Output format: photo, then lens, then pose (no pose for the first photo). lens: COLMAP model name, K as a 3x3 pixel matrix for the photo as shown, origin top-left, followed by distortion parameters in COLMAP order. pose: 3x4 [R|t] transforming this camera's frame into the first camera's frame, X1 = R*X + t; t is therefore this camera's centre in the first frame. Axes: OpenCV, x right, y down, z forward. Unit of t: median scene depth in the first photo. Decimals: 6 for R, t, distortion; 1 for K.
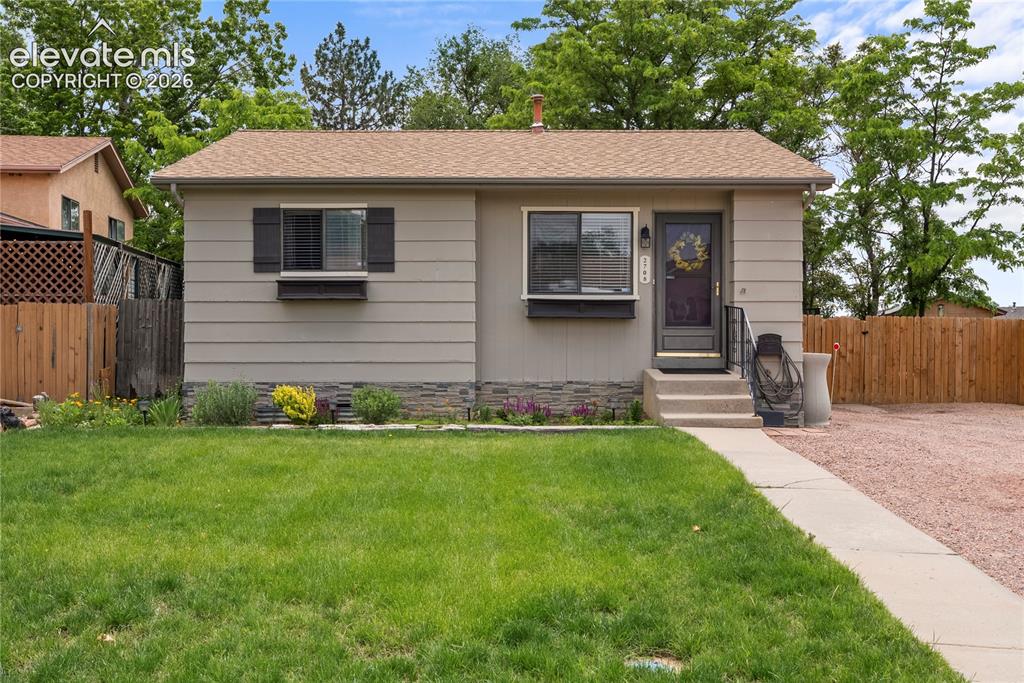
lens RADIAL K [[1011.5, 0, 517.4], [0, 1011.5, 333.8], [0, 0, 1]] dist [0.015758, 0.000000]
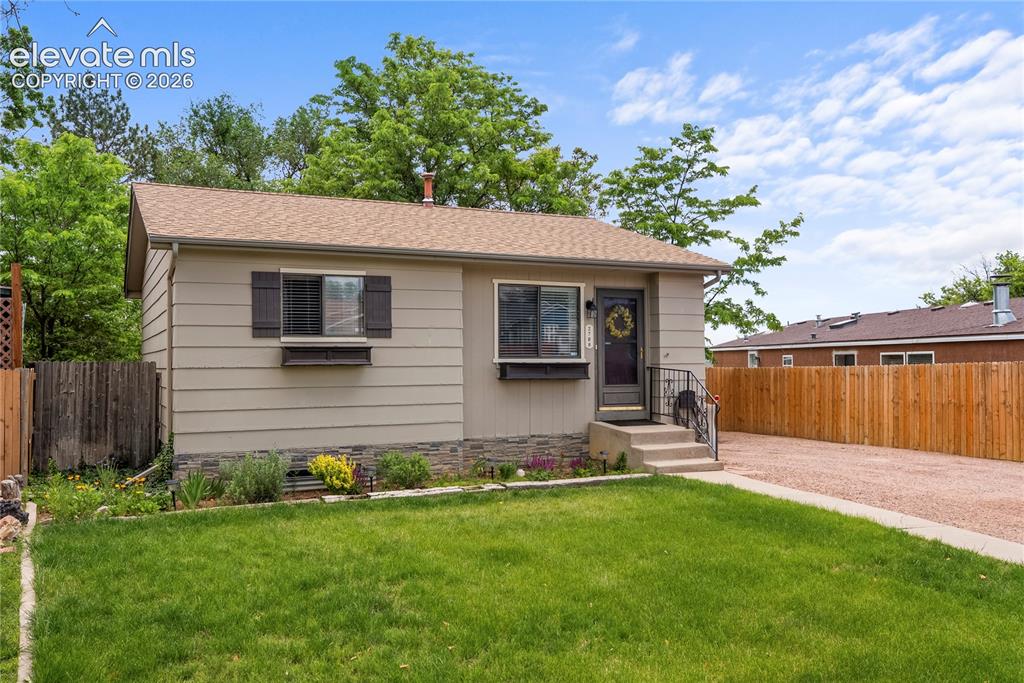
lens RADIAL K [[849.8, 0, 518.2], [0, 849.8, 345.5], [0, 0, 1]] dist [0.010465, -0.005395]
pose [[0.903107, 0.002620, 0.429408, -0.369840], [0.007558, 0.999730, -0.021995, -0.032216], [-0.429350, 0.023109, 0.902843, 0.149659]]
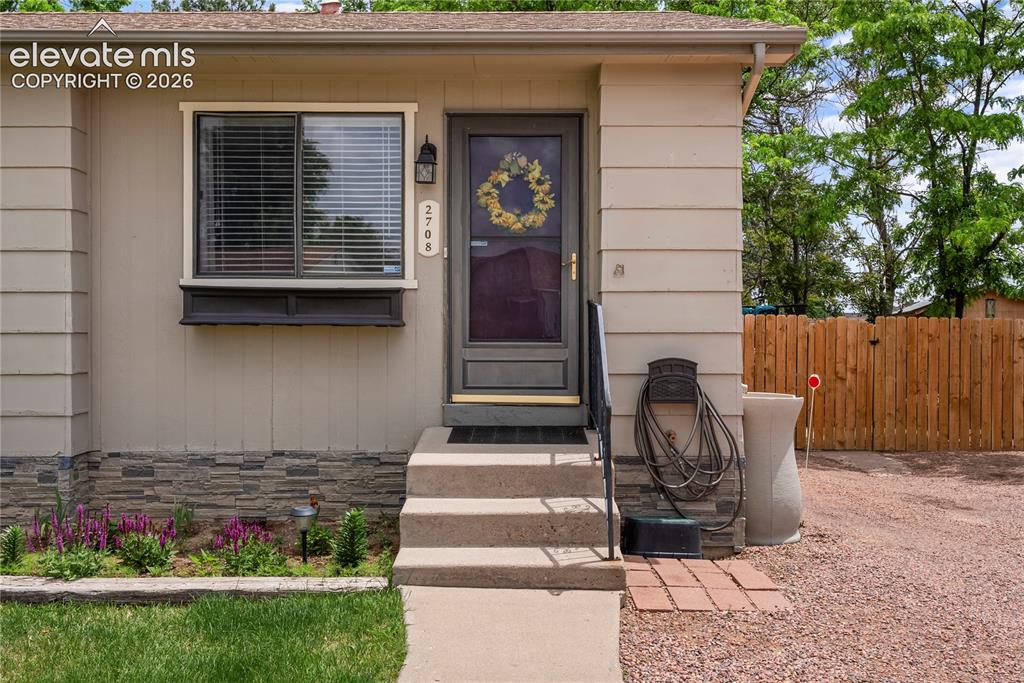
lens RADIAL K [[1011.5, 0, 507.3], [0, 1011.5, 336.5], [0, 0, 1]] dist [0.015758, 0.000000]
pose [[0.999790, 0.000425, -0.020486, 0.175402], [-0.000289, 0.999978, 0.006664, -0.013363], [0.020489, -0.006657, 0.999768, 0.501324]]
